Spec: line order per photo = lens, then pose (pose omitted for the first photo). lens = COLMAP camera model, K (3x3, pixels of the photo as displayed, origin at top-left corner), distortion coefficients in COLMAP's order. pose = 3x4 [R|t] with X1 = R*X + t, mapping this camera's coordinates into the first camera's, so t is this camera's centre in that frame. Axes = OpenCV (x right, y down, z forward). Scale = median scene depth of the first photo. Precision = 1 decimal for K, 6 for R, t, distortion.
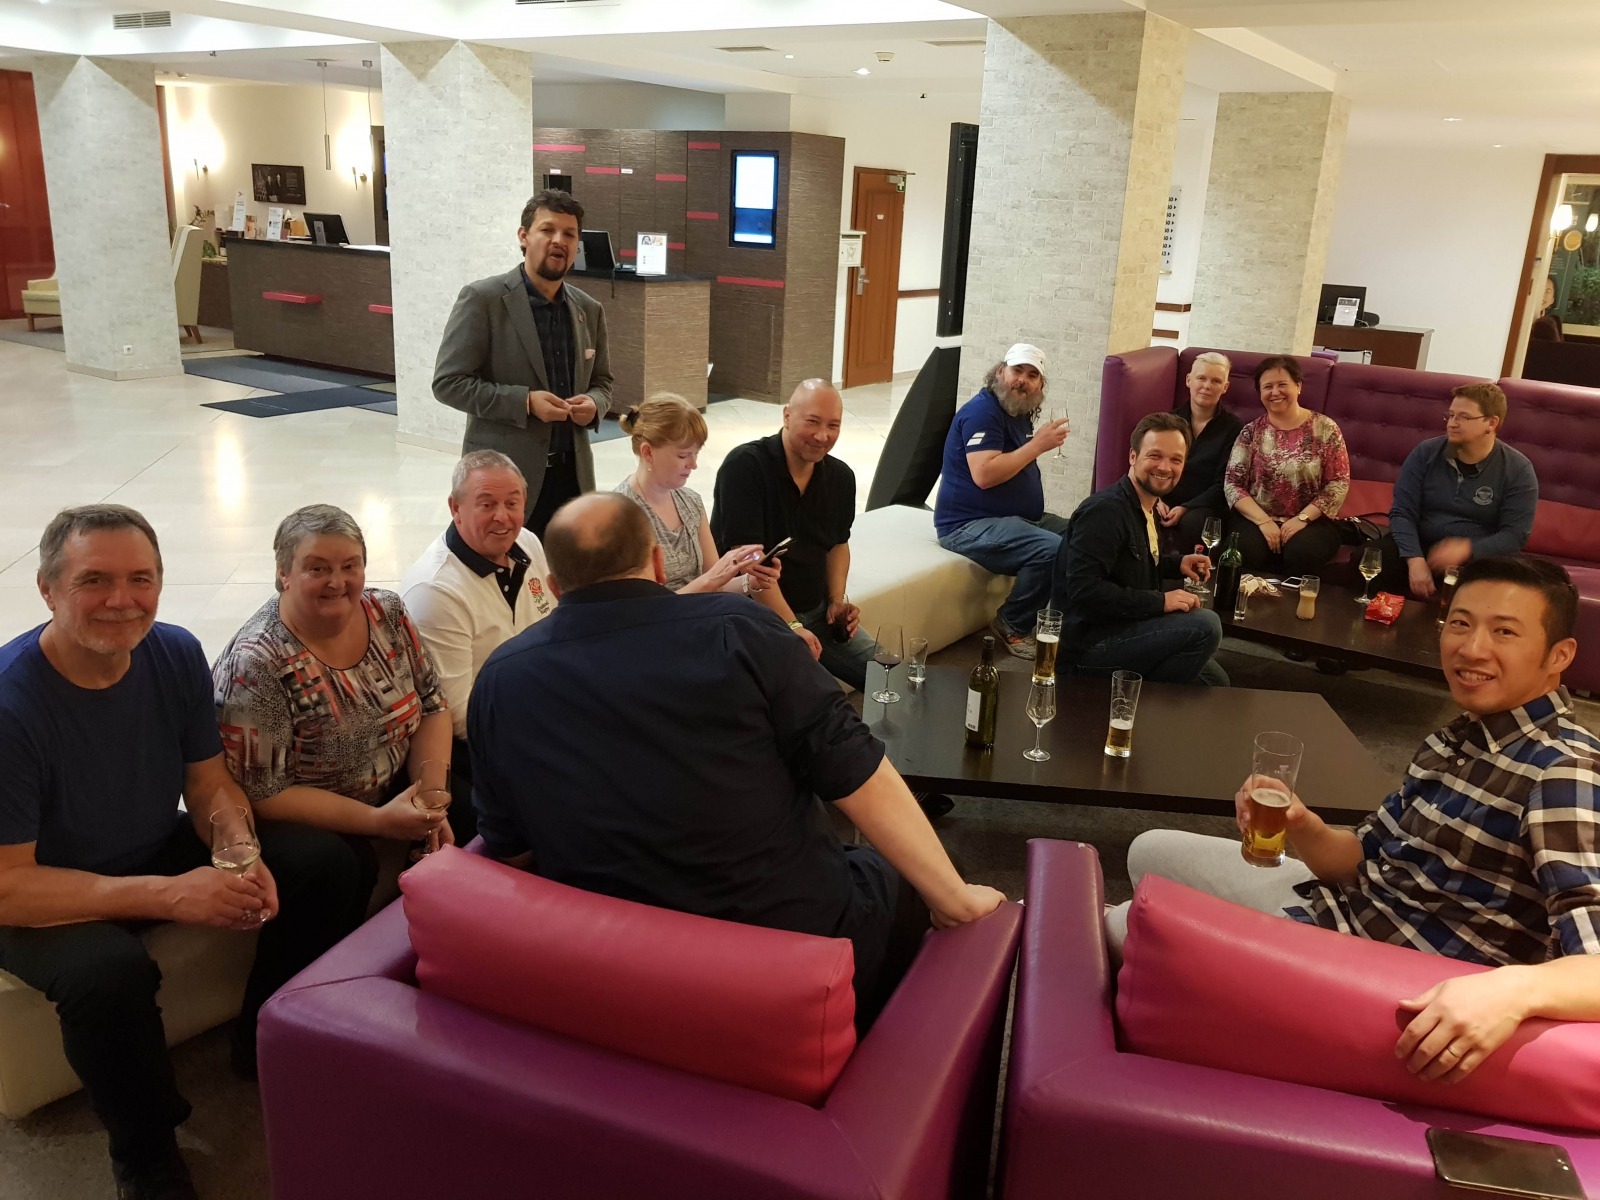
lens RADIAL K [[1302.3, 0, 808.5], [0, 1302.3, 606.2], [0, 0, 1]] dist [-0.002268, -0.013019]
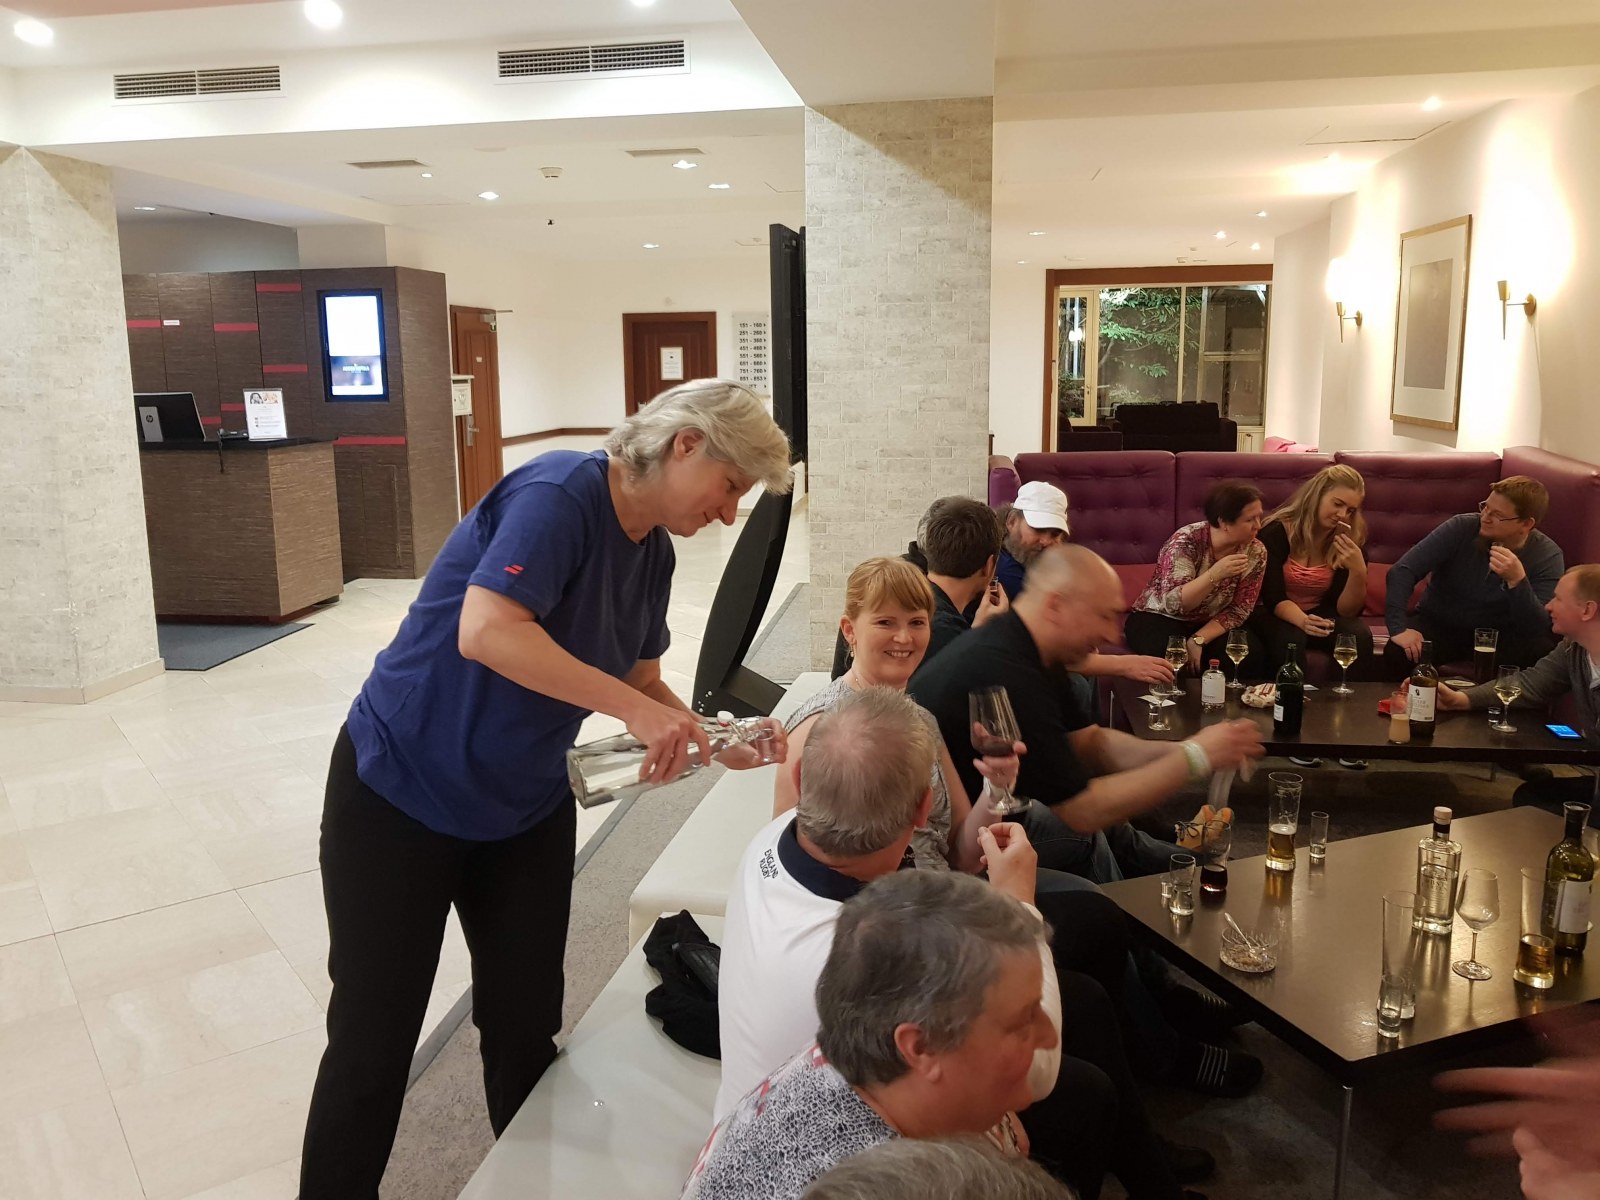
lens RADIAL K [[1302.3, 0, 793.9], [0, 1302.3, 588.1], [0, 0, 1]] dist [-0.002268, -0.013019]
pose [[0.902045, -0.133895, 0.410350, -0.199029], [0.183284, 0.979525, -0.083287, -0.046231], [-0.390797, 0.150339, 0.908117, 0.188234]]
